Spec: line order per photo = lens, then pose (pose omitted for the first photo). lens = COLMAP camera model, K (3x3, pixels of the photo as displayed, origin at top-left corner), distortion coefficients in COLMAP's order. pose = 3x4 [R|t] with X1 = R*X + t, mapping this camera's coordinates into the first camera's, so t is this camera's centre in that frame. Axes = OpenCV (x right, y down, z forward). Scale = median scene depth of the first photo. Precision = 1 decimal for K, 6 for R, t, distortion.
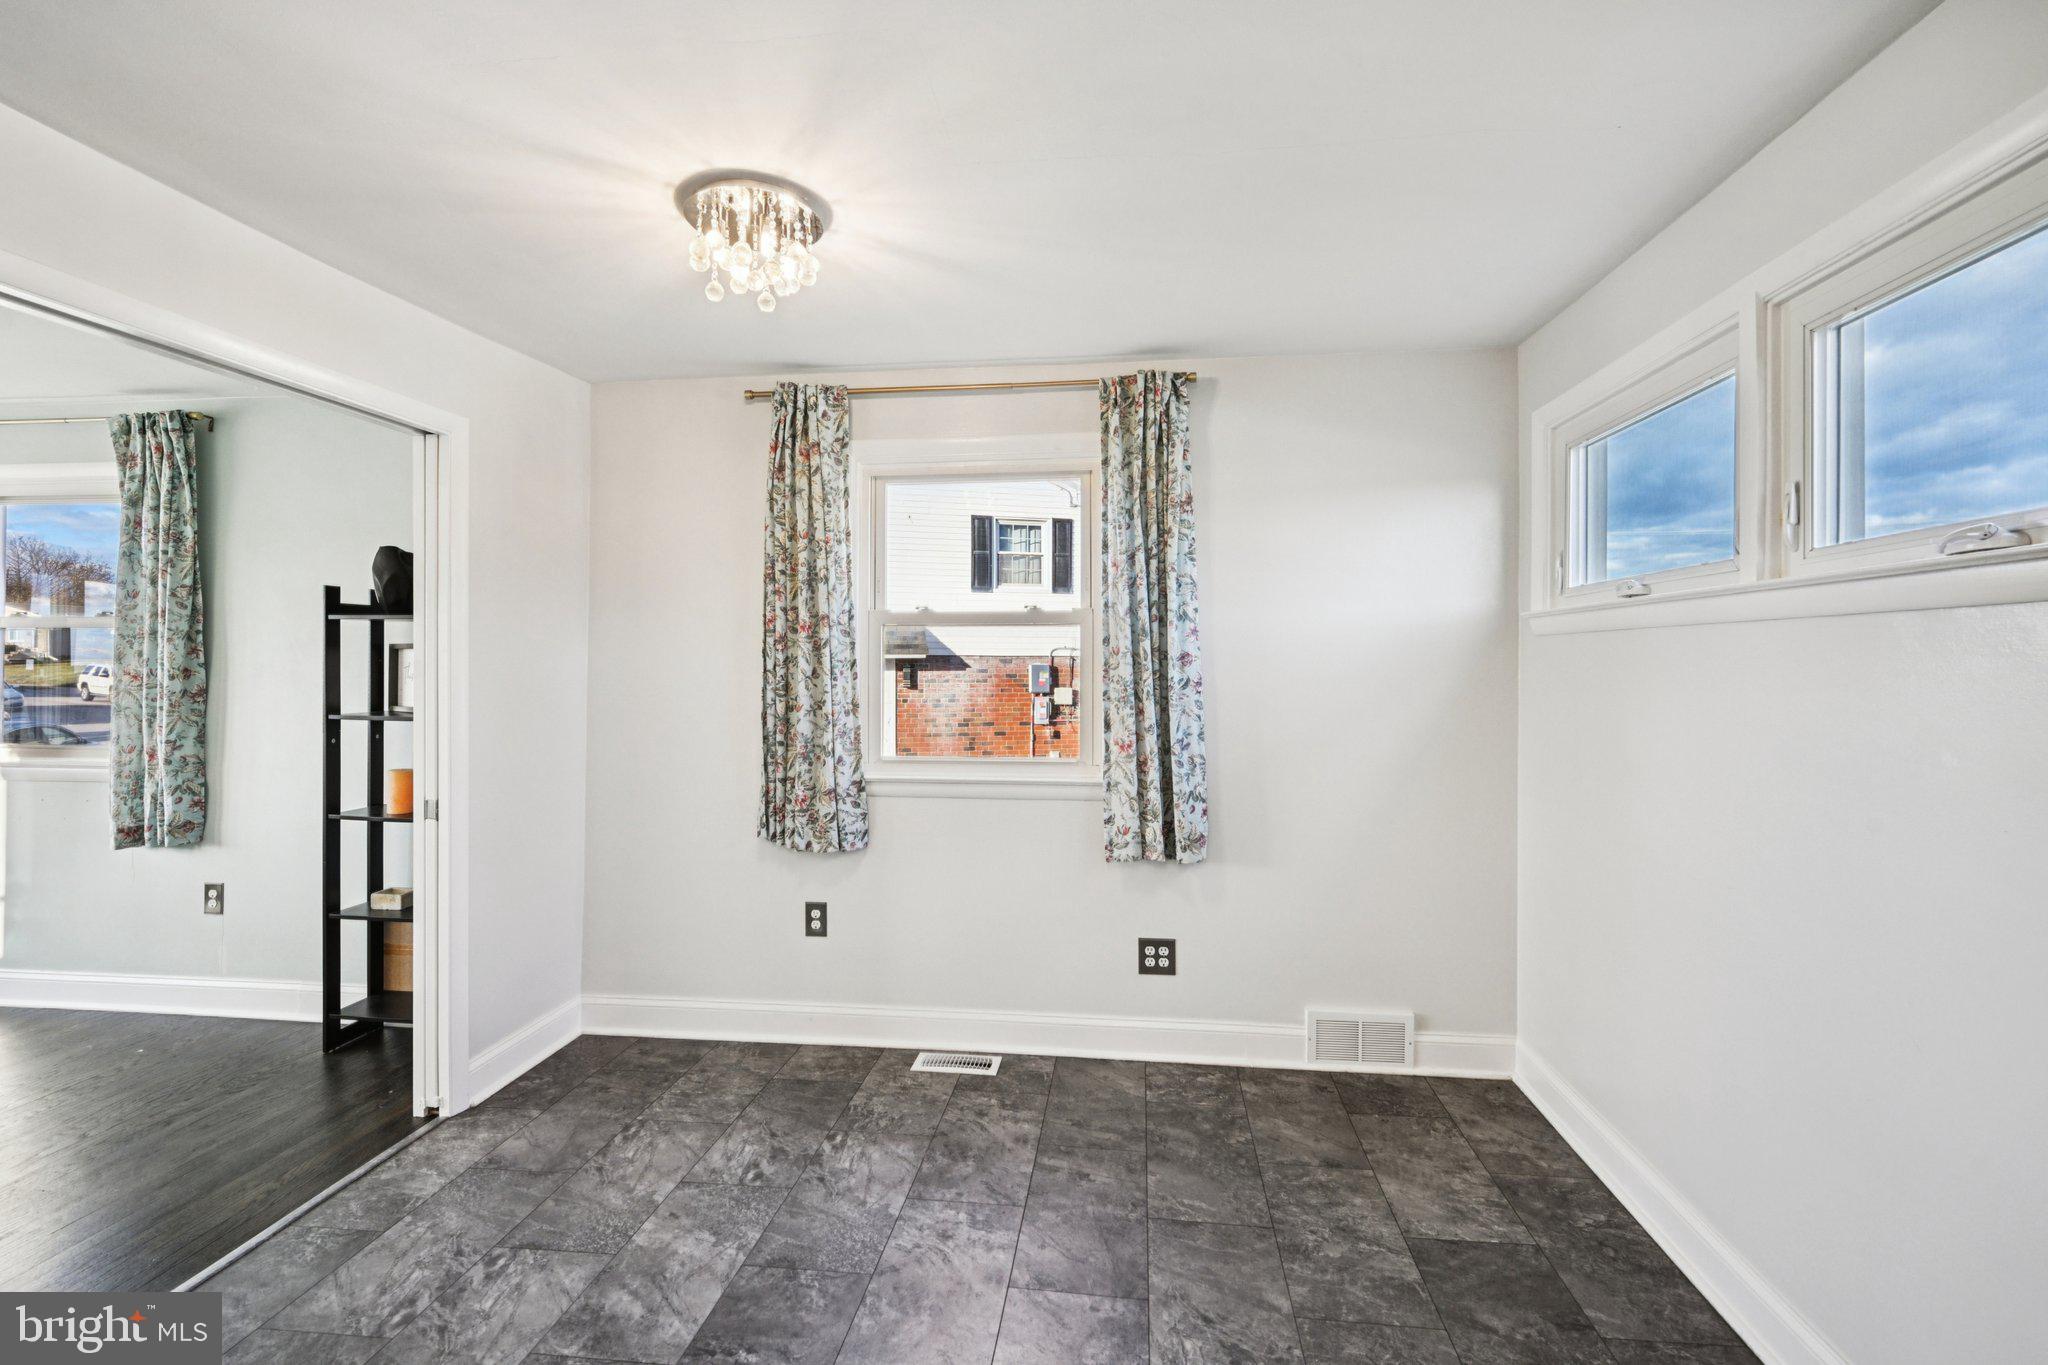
lens RADIAL K [[908.7, 0, 1055.3], [0, 908.7, 678.2], [0, 0, 1]] dist [0.002511, -0.000730]
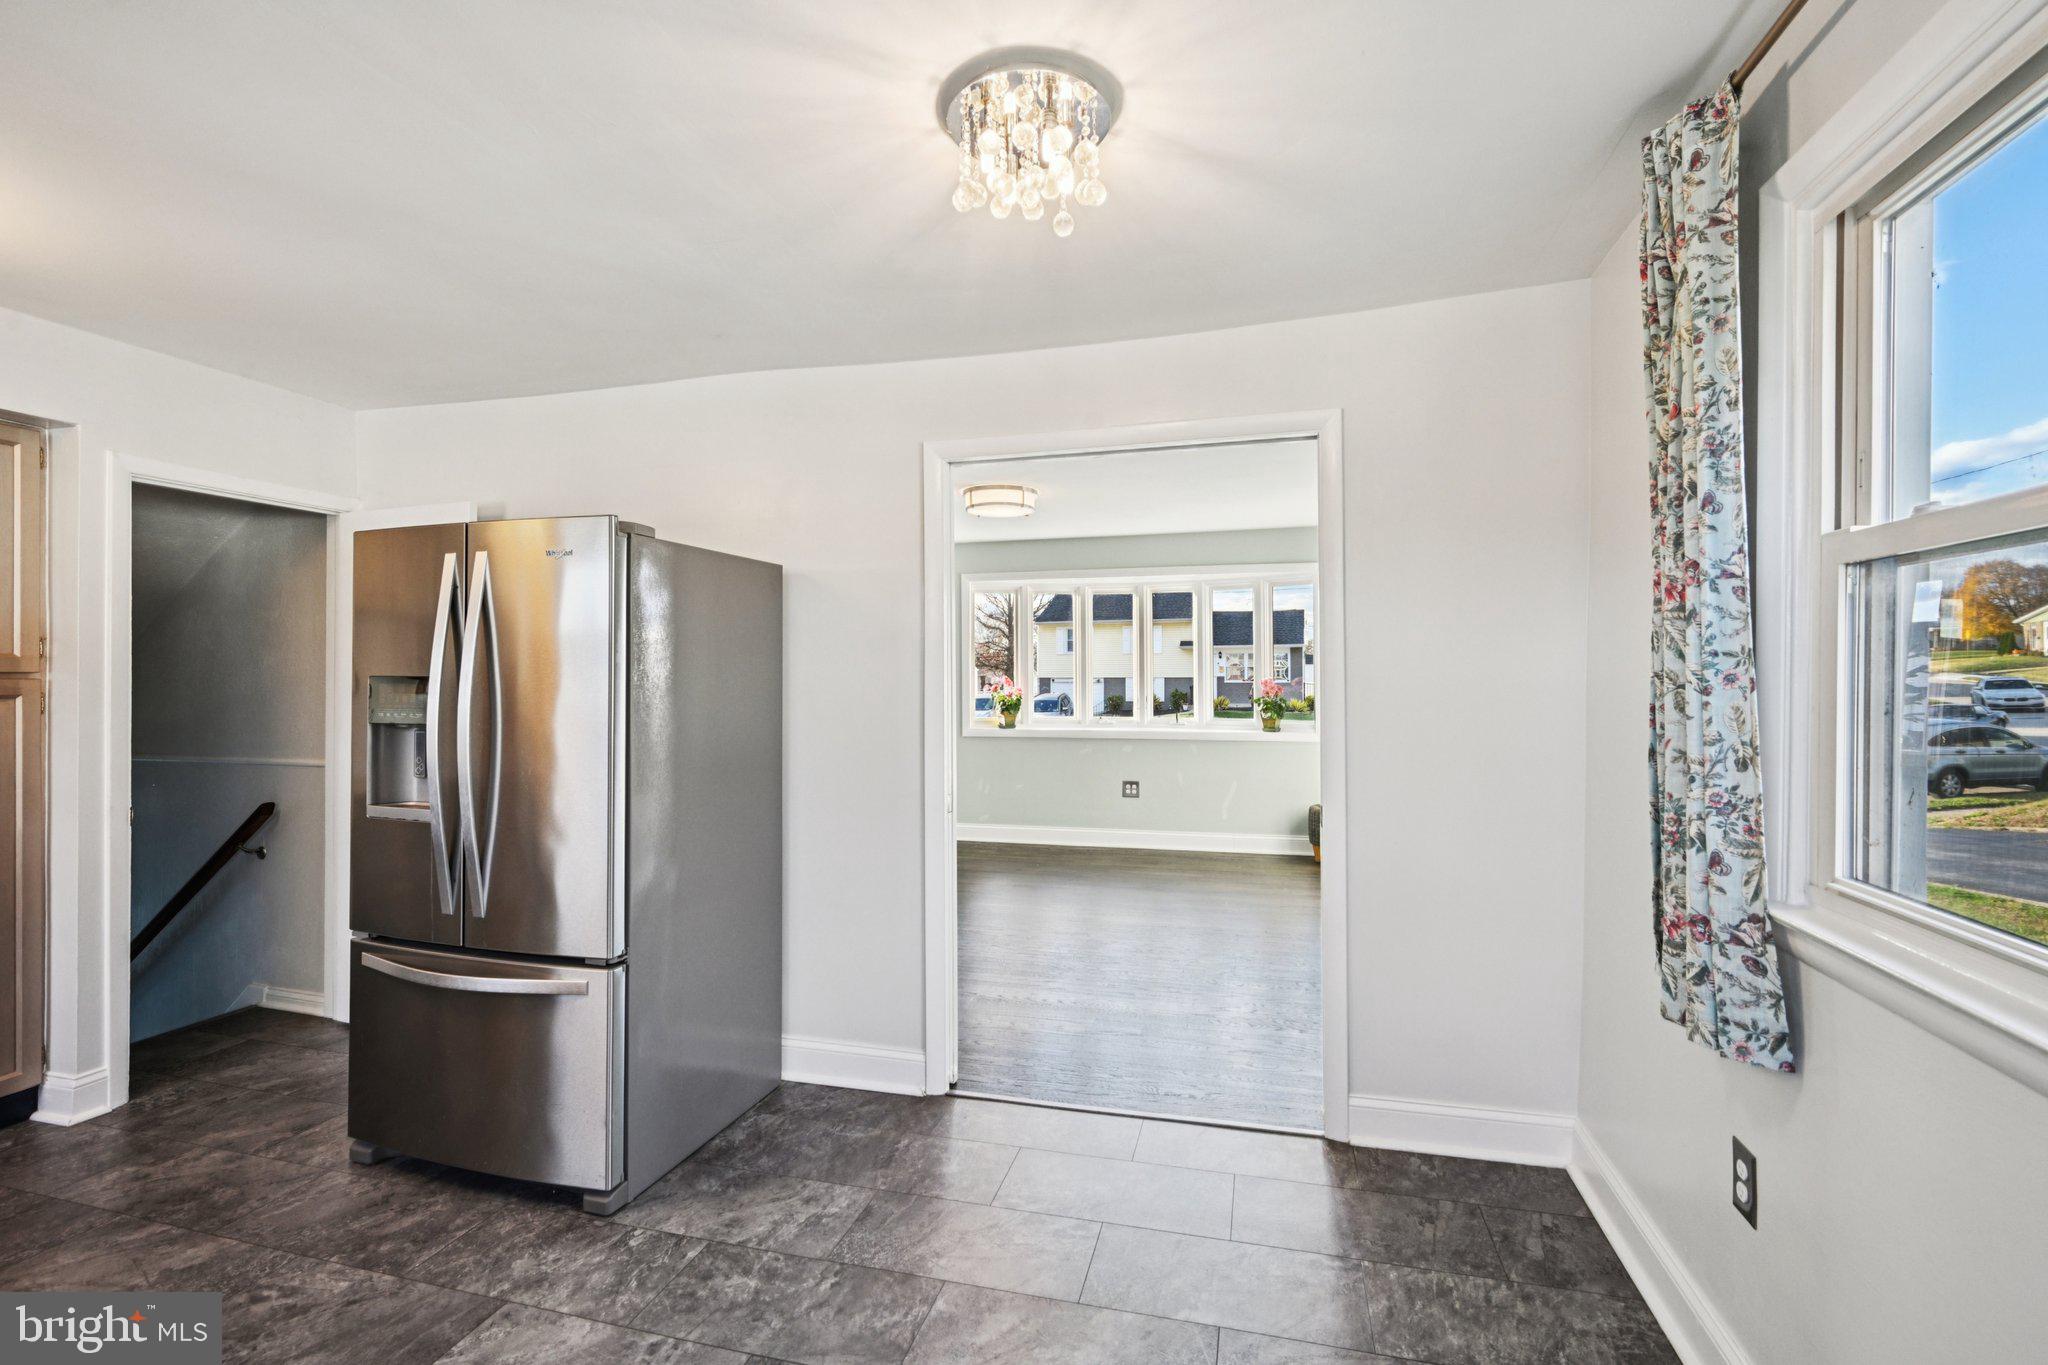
lens RADIAL K [[908.7, 0, 1017.7], [0, 908.7, 666.5], [0, 0, 1]] dist [0.002511, -0.000730]
pose [[-0.157892, -0.011668, -0.987387, 0.351743], [-0.008993, 0.999906, -0.010377, -0.006059], [0.987415, 0.007241, -0.157982, 0.836234]]
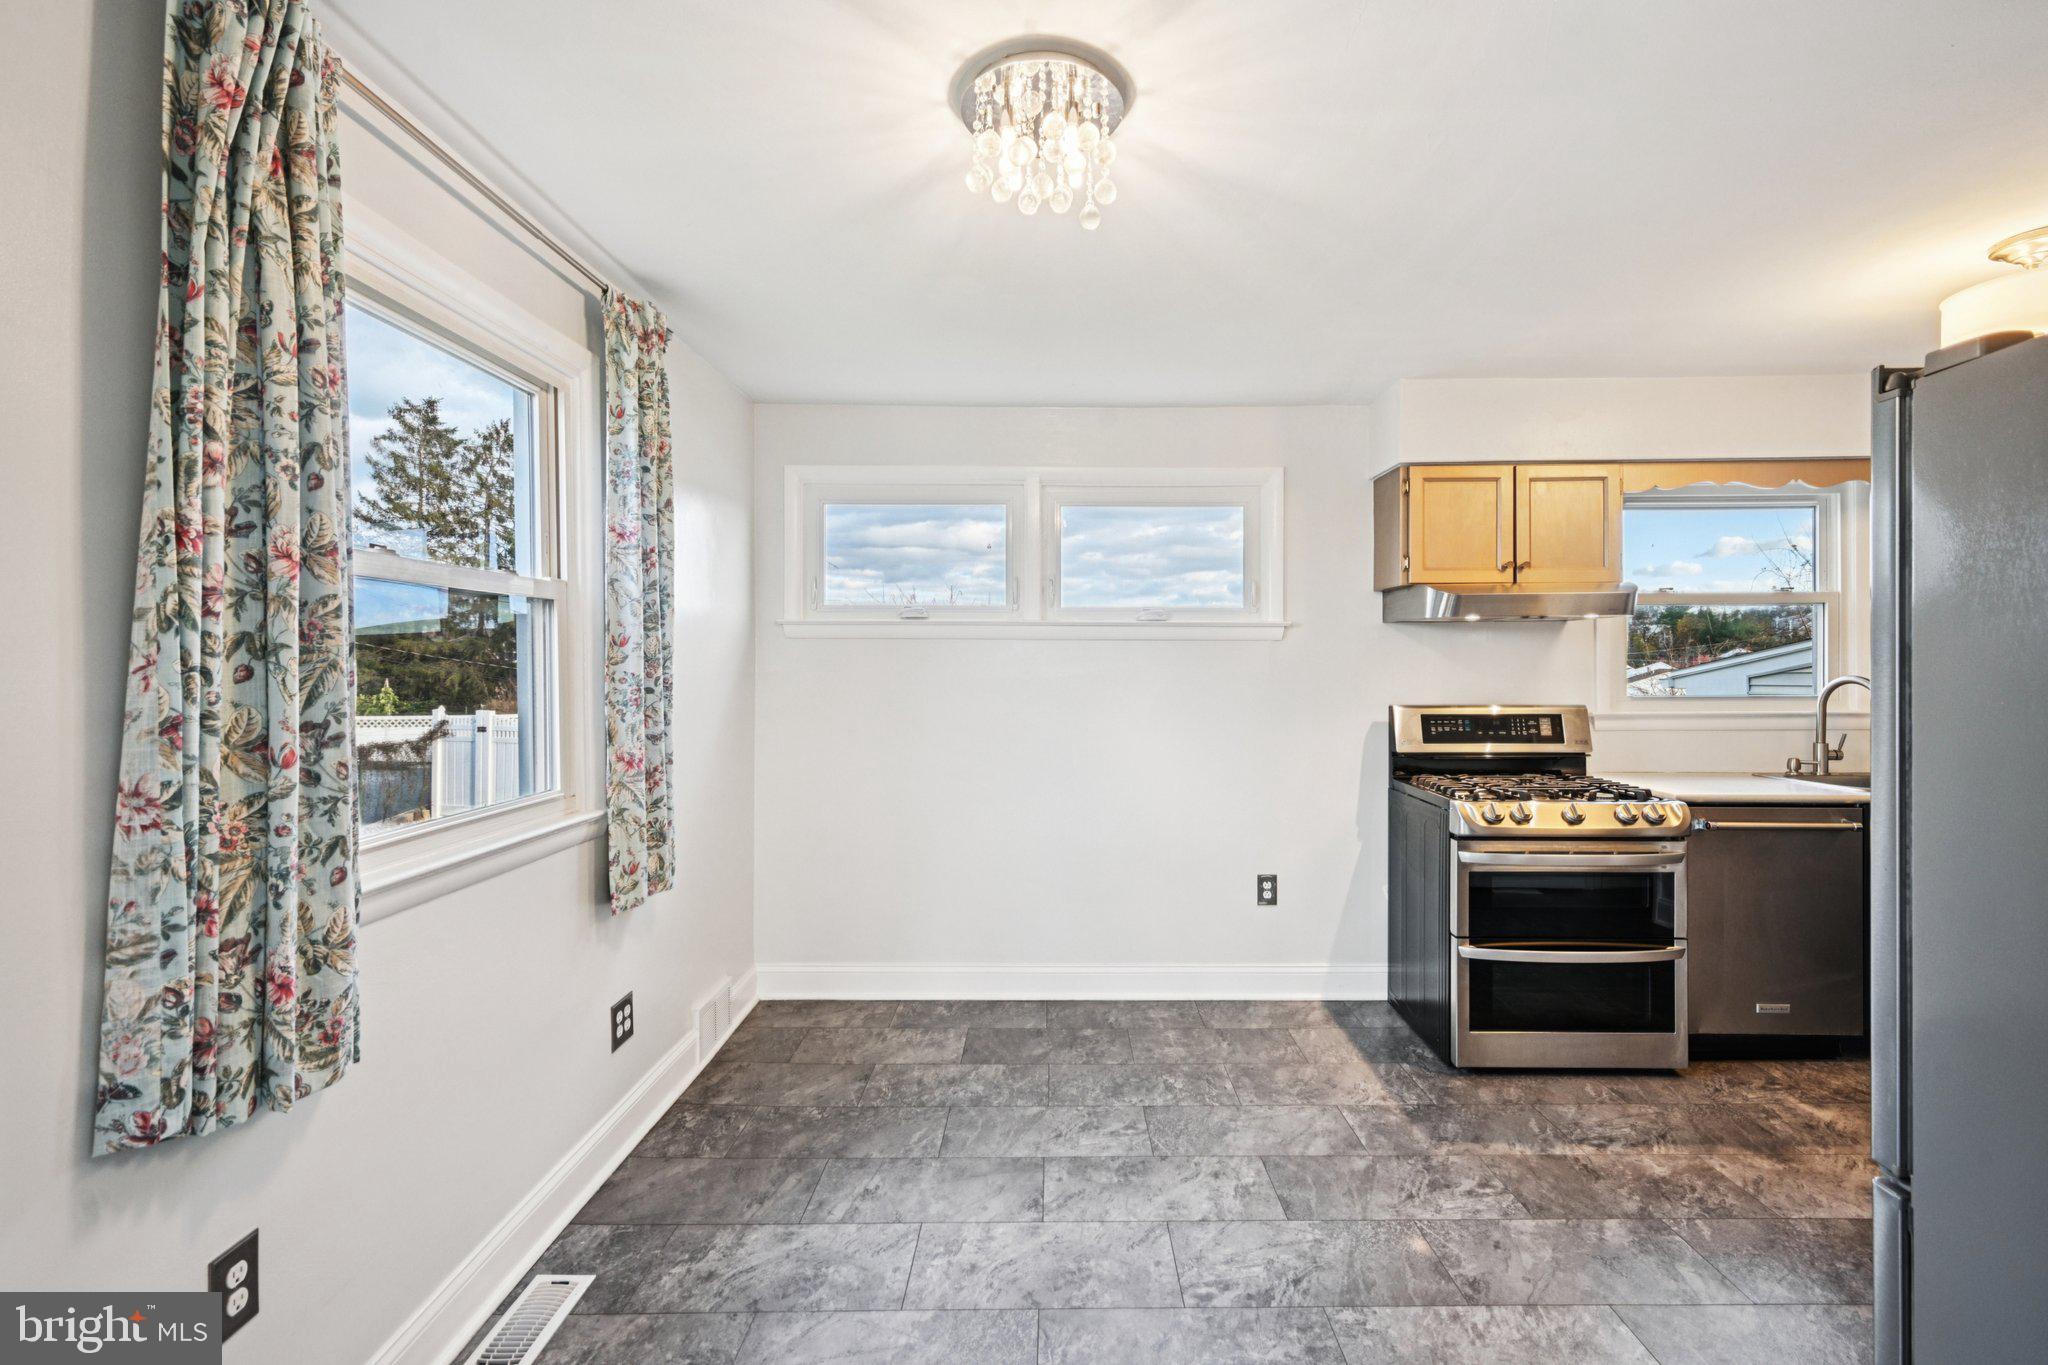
lens RADIAL K [[908.7, 0, 1062.4], [0, 908.7, 668.8], [0, 0, 1]] dist [0.002511, -0.000730]
pose [[-0.113015, -0.003717, 0.993586, -0.845720], [0.016125, 0.999854, 0.005575, -0.006450], [-0.993462, 0.016652, -0.112939, 0.803300]]
